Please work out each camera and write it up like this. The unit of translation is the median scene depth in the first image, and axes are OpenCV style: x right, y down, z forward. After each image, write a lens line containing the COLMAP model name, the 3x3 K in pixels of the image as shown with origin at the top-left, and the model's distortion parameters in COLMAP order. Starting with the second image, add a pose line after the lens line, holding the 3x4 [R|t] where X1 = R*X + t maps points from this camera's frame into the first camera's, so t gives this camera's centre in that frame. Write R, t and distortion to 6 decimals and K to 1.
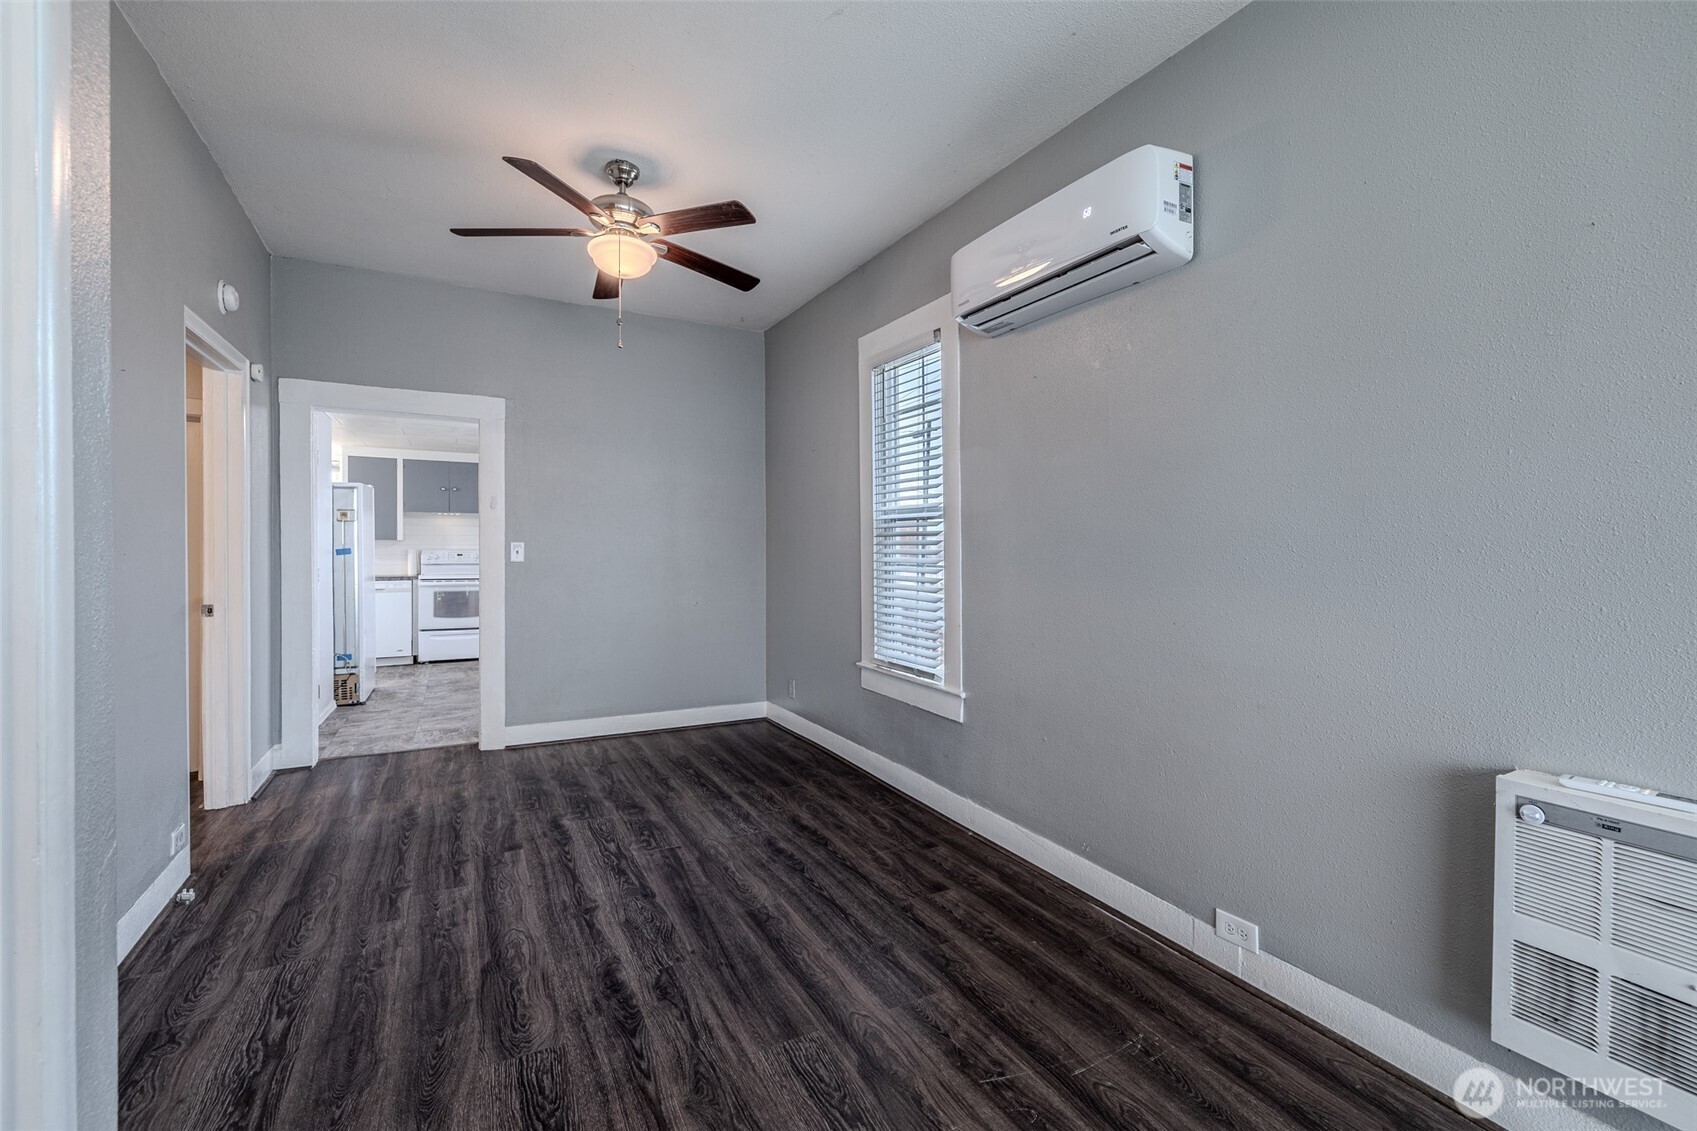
lens RADIAL K [[710.7, 0, 841.5], [0, 710.7, 558.0], [0, 0, 1]] dist [0.001696, 0.000209]
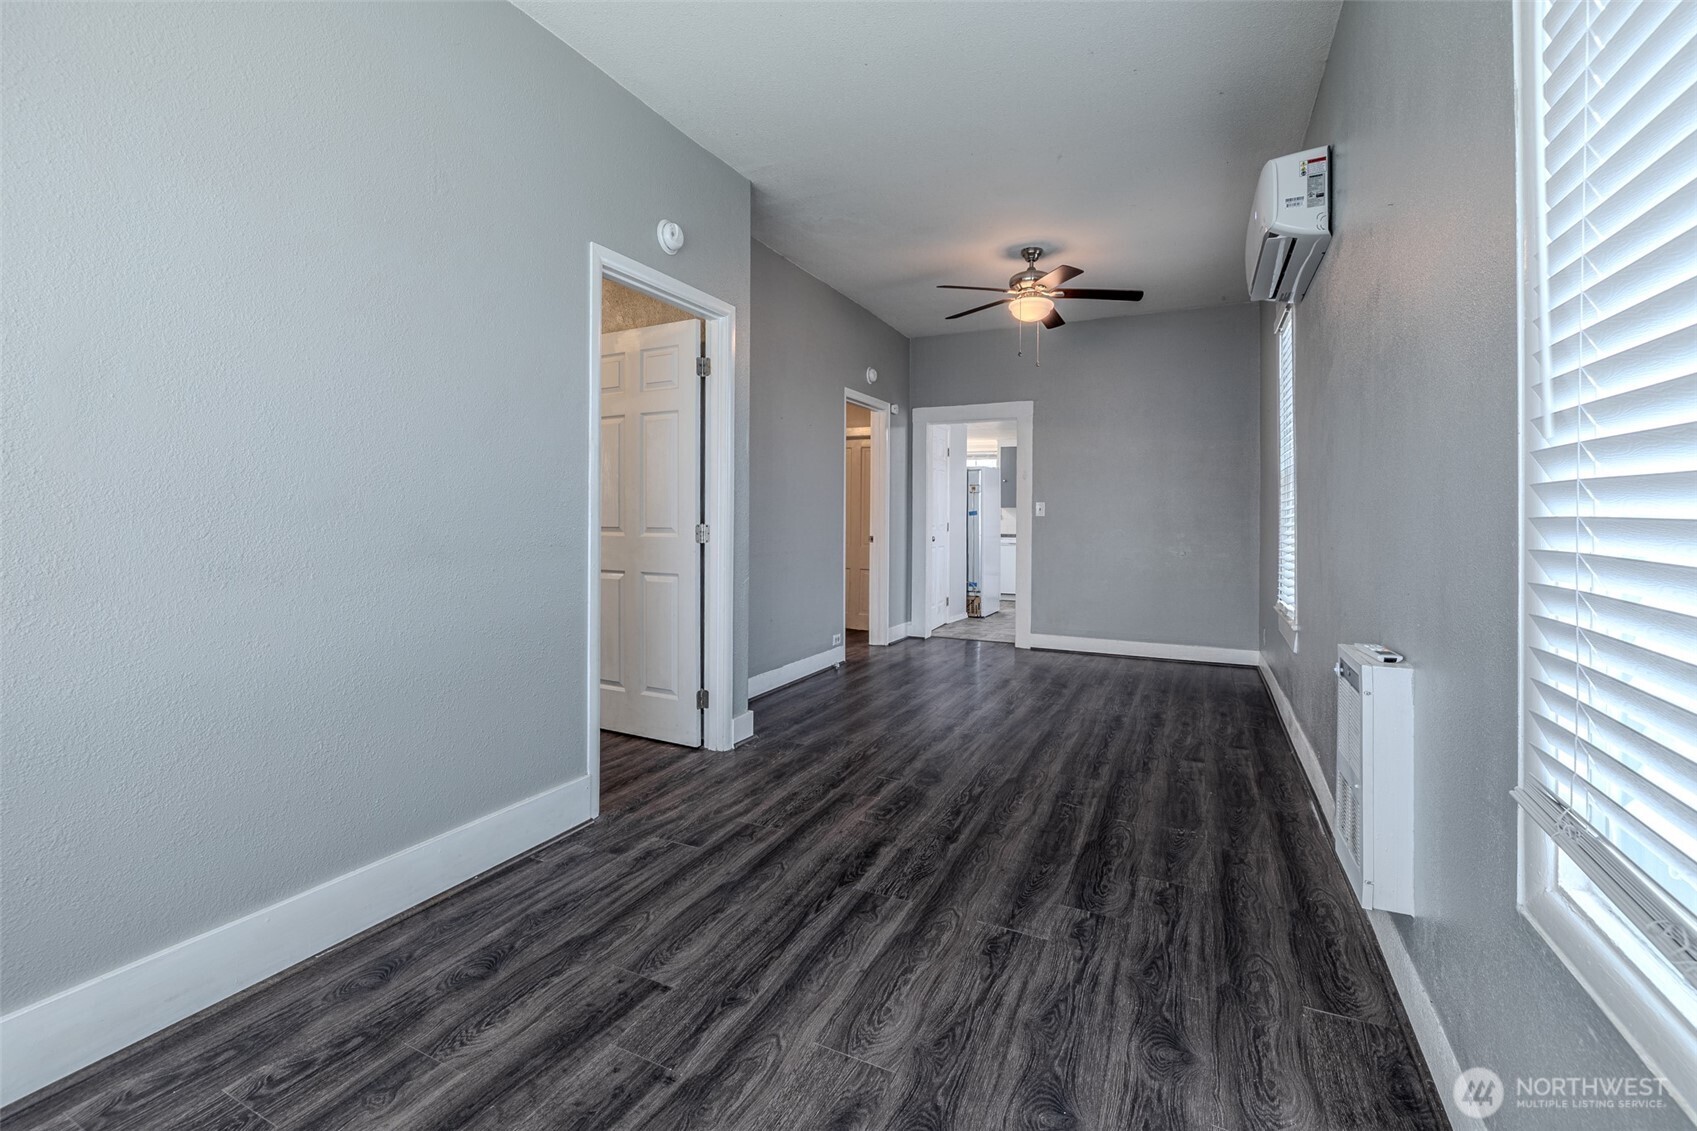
lens RADIAL K [[763.0, 0, 847.8], [0, 763.0, 519.8], [0, 0, 1]] dist [0.000950, 0.000046]
pose [[0.592115, -0.003345, -0.805847, 0.776937], [-0.015938, 0.999747, -0.015861, 0.062151], [0.805696, 0.022235, 0.591912, -0.276997]]
